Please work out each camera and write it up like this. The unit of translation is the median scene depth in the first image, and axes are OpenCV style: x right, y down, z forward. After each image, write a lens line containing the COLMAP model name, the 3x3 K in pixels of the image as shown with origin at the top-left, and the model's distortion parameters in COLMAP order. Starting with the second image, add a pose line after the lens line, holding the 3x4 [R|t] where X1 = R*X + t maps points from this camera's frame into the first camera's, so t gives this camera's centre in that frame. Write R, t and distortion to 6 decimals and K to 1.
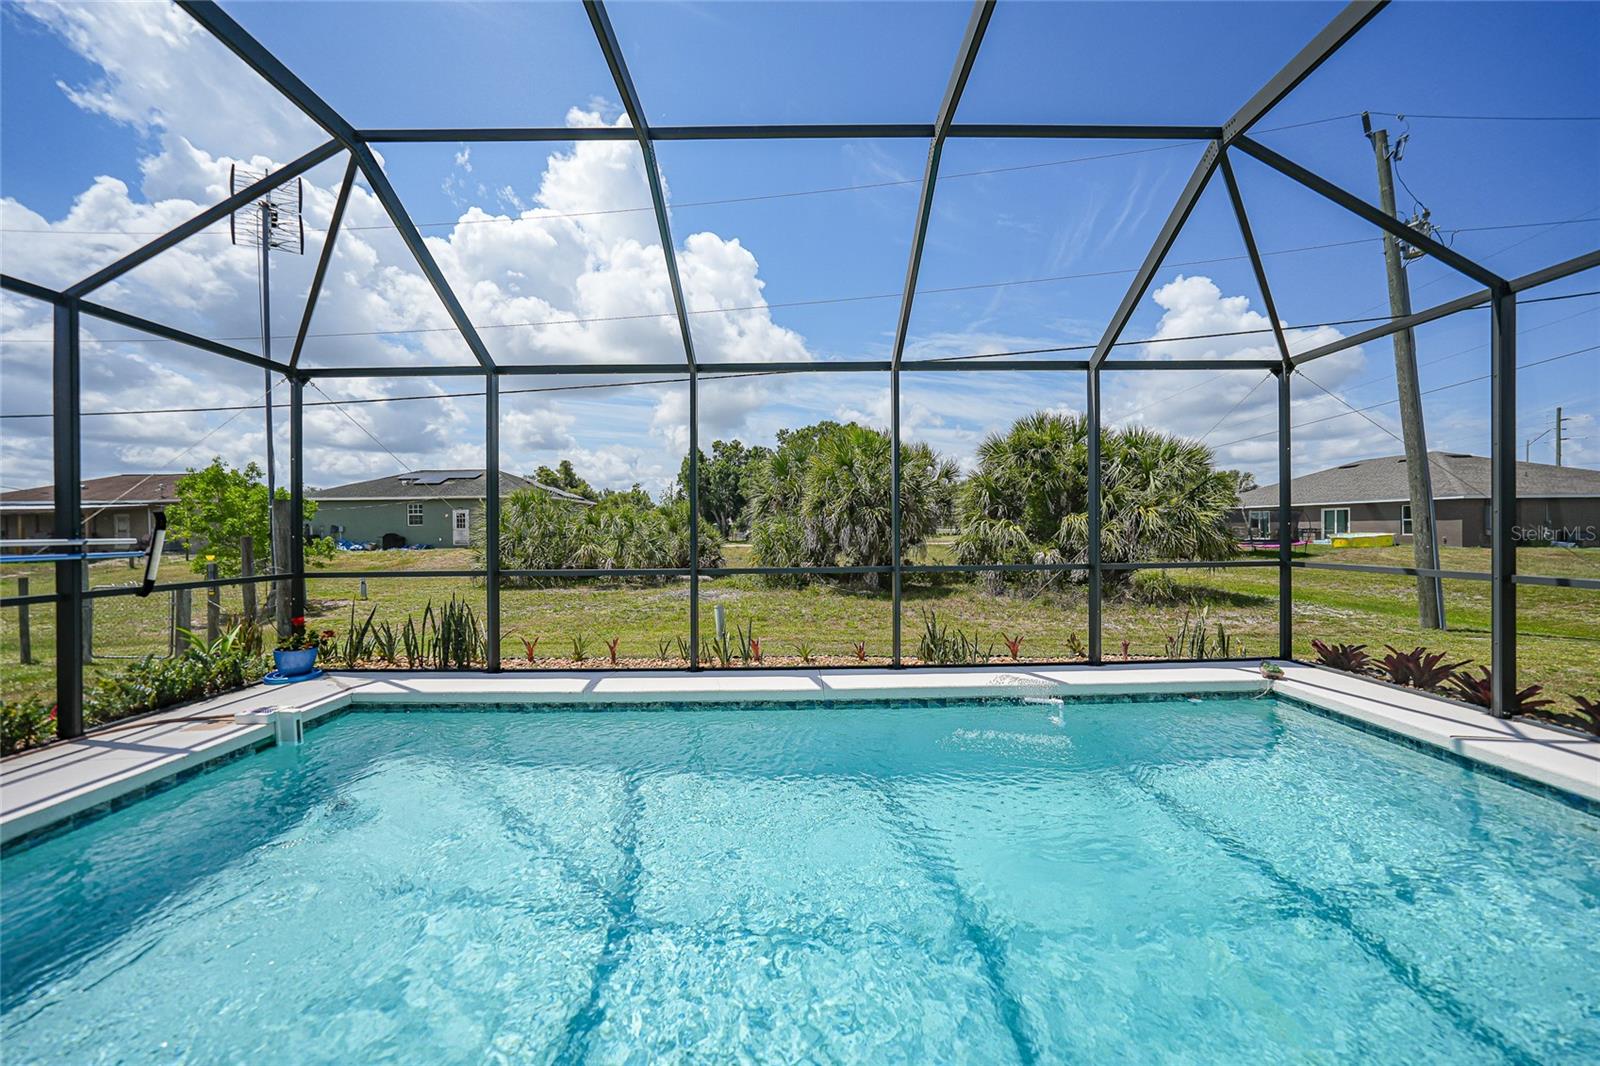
lens RADIAL K [[562.2, 0, 802.8], [0, 562.2, 528.8], [0, 0, 1]] dist [-0.031486, 0.007972]
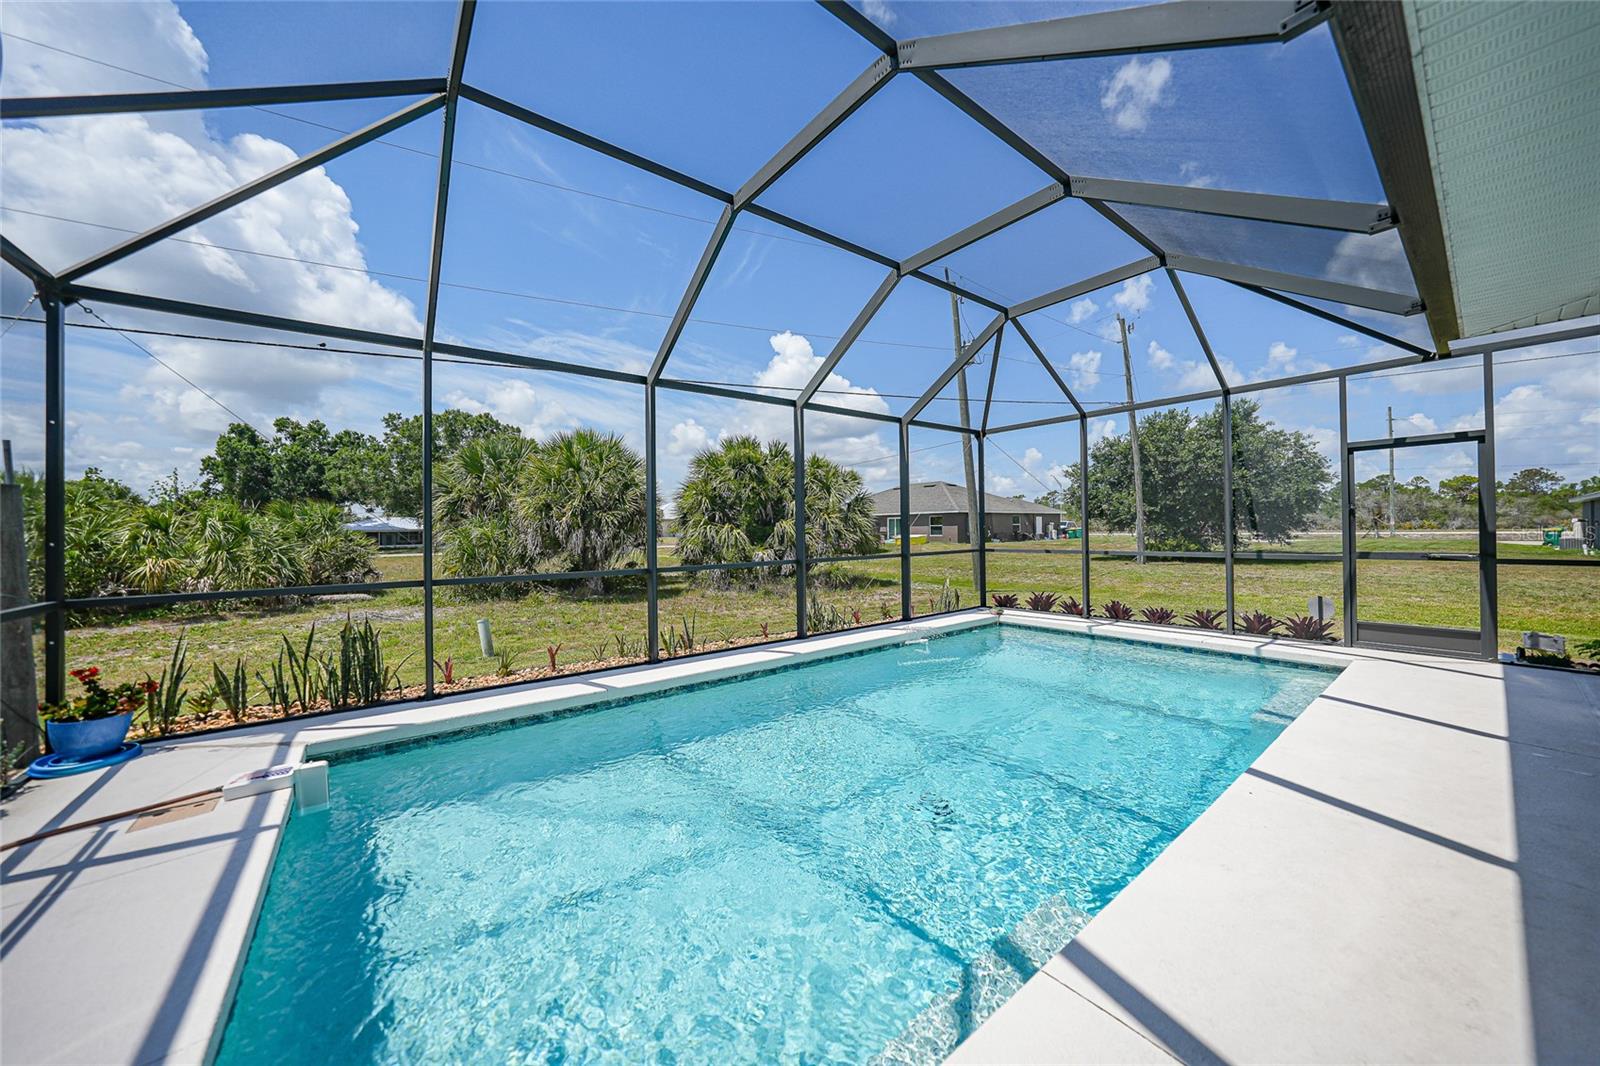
lens RADIAL K [[552.5, 0, 806.1], [0, 552.5, 529.0], [0, 0, 1]] dist [-0.019631, 0.000137]
pose [[0.793190, -0.000747, 0.608973, -0.229568], [0.005391, 0.999969, -0.005796, 0.000146], [-0.608950, 0.007880, 0.793169, -0.012215]]
